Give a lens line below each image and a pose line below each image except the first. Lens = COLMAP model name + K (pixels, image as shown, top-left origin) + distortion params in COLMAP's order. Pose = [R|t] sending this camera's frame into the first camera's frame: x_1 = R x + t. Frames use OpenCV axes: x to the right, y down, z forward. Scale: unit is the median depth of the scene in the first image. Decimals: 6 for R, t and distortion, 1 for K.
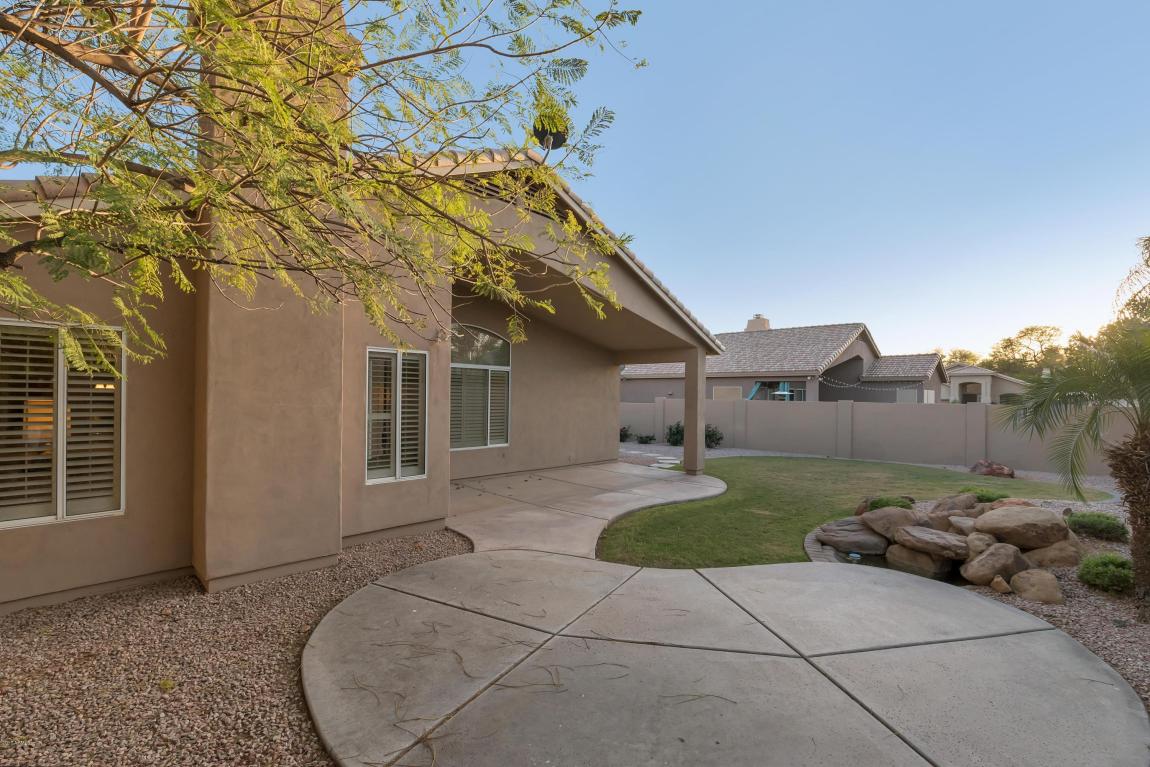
lens RADIAL K [[504.1, 0, 575.0], [0, 504.1, 383.5], [0, 0, 1]] dist [0.001899, -0.000258]
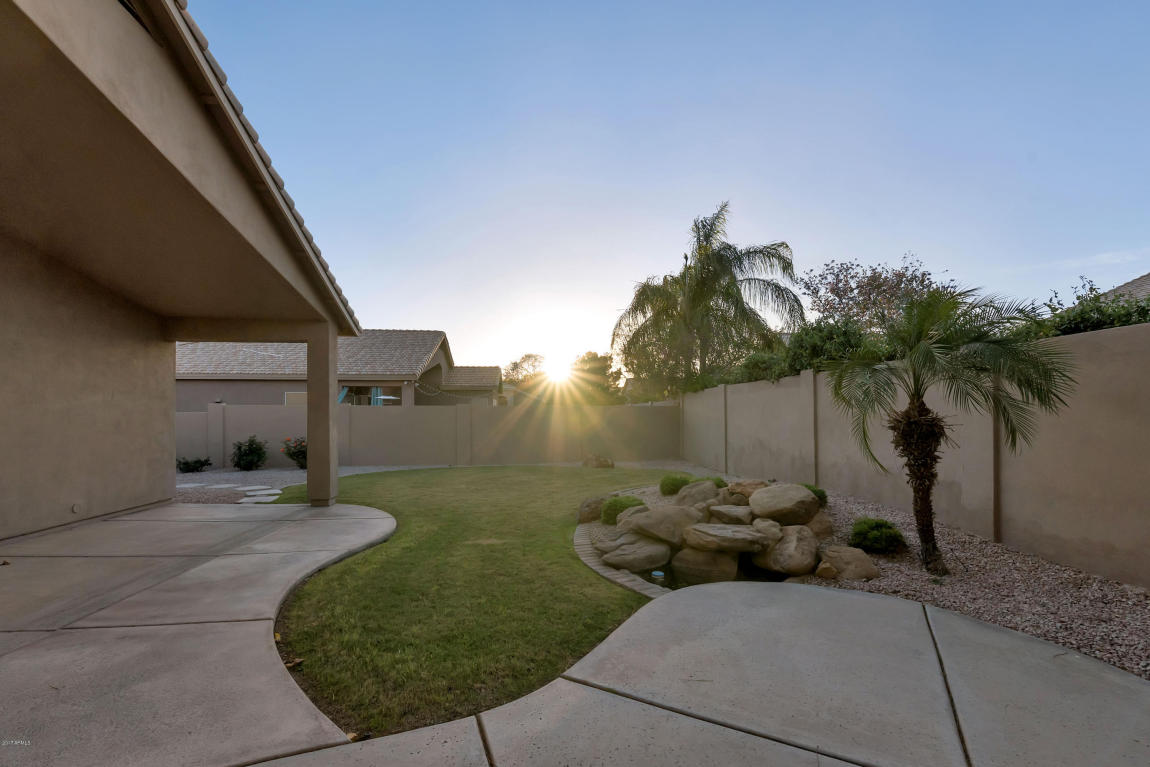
lens RADIAL K [[518.6, 0, 570.6], [0, 518.6, 408.2], [0, 0, 1]] dist [0.001855, -0.004519]
pose [[0.660598, -0.003450, 0.750732, -0.130318], [-0.009383, 0.999873, 0.012852, 0.062447], [-0.750681, -0.015534, 0.660482, 0.499261]]
